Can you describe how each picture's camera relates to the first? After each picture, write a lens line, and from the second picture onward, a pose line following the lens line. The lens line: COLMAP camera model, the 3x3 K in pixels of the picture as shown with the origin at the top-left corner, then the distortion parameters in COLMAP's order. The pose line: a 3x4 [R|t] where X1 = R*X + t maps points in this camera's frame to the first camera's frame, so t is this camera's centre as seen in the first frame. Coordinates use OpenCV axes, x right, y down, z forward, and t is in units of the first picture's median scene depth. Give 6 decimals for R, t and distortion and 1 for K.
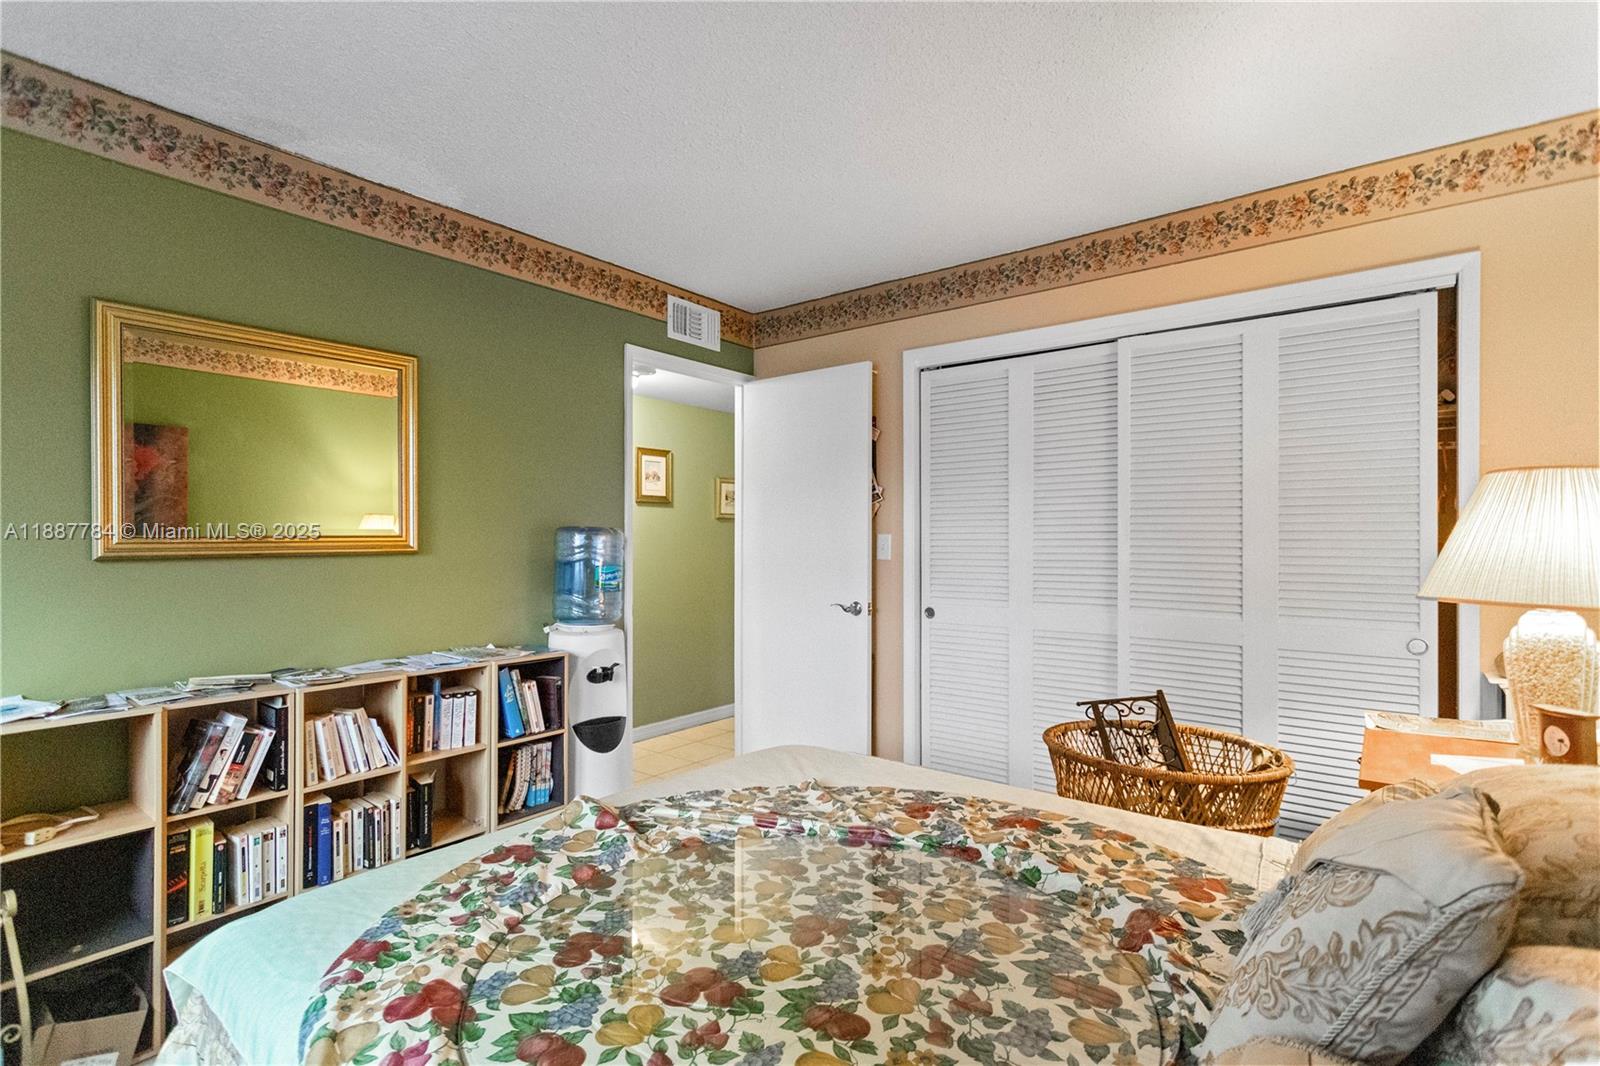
lens RADIAL K [[768.8, 0, 793.1], [0, 768.8, 536.0], [0, 0, 1]] dist [0.008335, 0.000130]
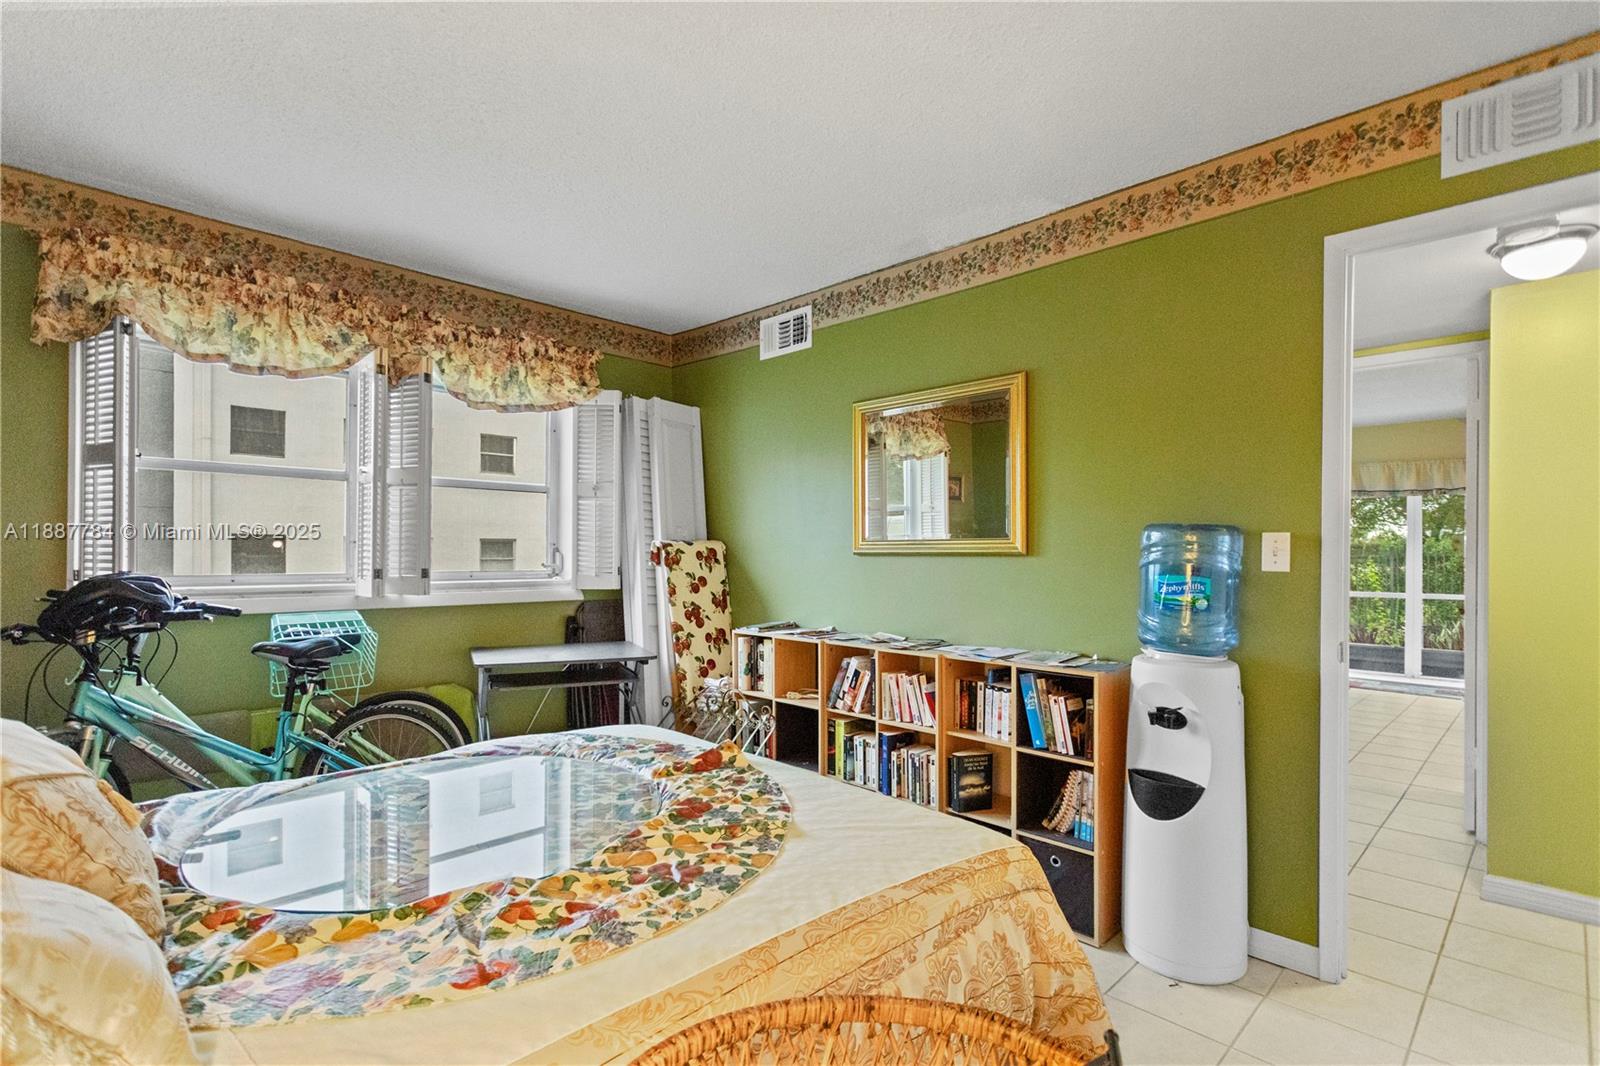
lens RADIAL K [[768.0, 0, 782.9], [0, 768.0, 553.4], [0, 0, 1]] dist [-0.000638, -0.000179]
pose [[-0.131127, -0.001413, -0.991365, 0.634164], [-0.000967, 0.999999, -0.001297, 0.022772], [0.991365, 0.000788, -0.131128, 0.831191]]
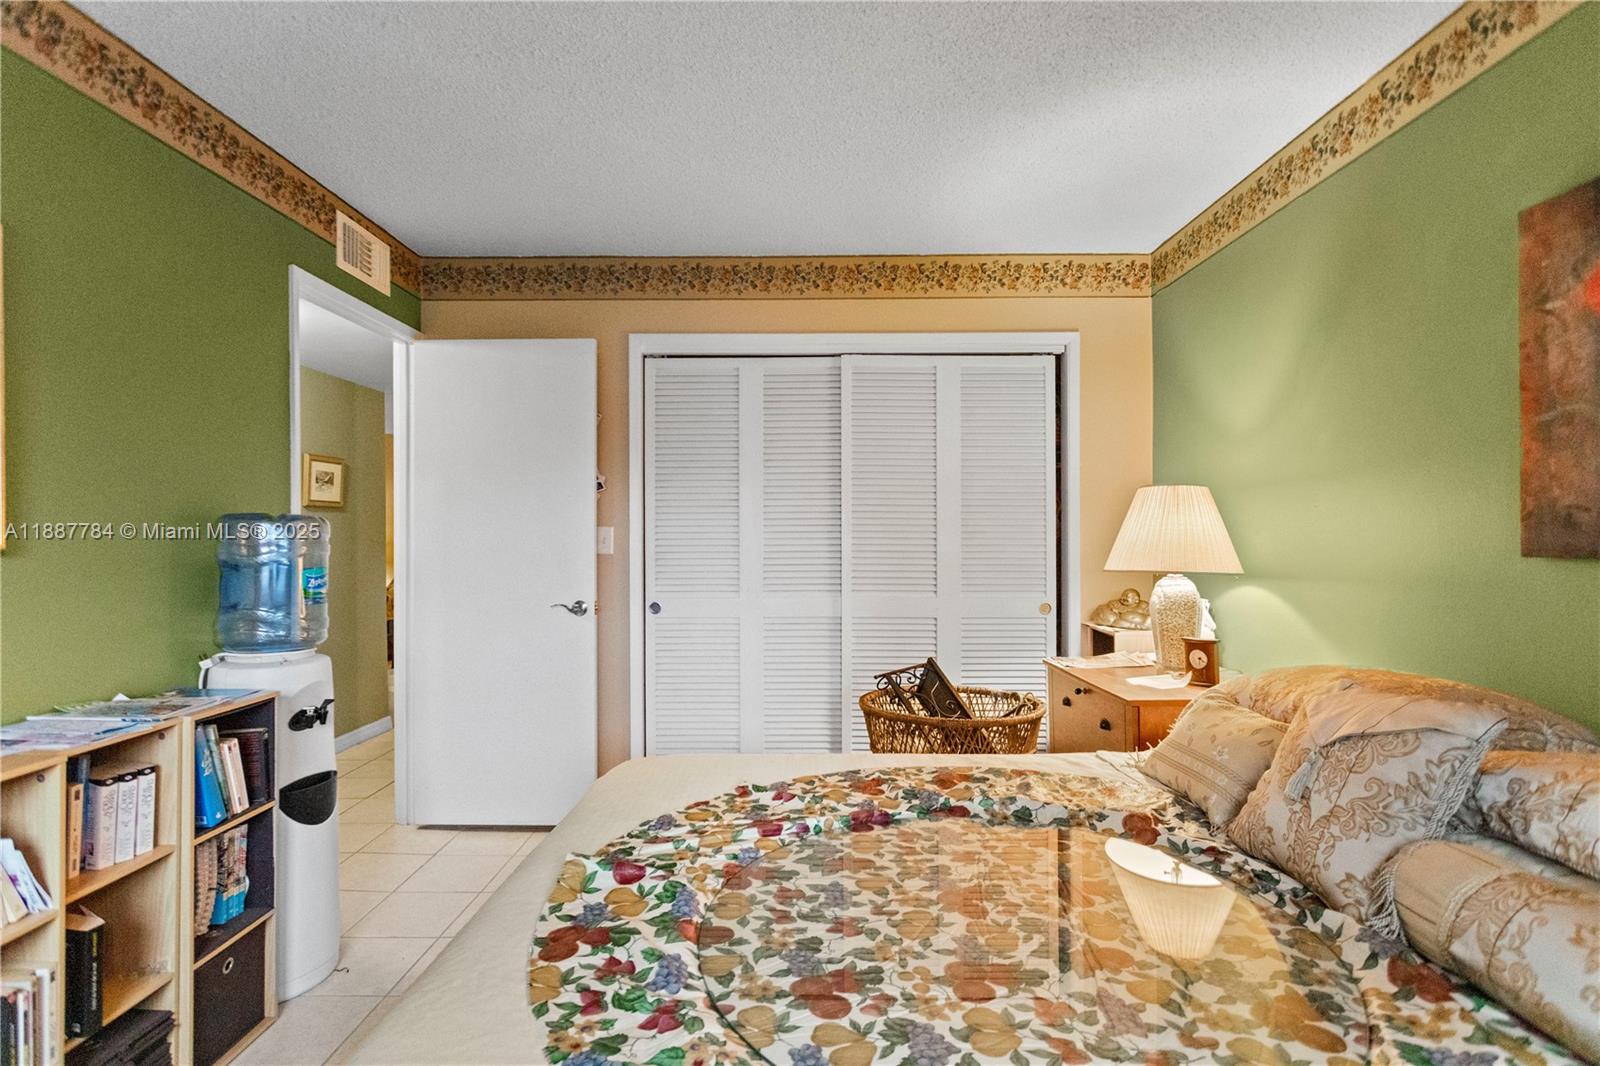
lens RADIAL K [[785.1, 0, 800.0], [0, 785.1, 533.0], [0, 0, 1]] dist [0.008554, 0.000708]
pose [[0.789160, -0.000155, 0.614188, -0.389480], [-0.000673, 0.999999, 0.001118, 0.005486], [-0.614188, -0.001296, 0.789159, 0.146299]]
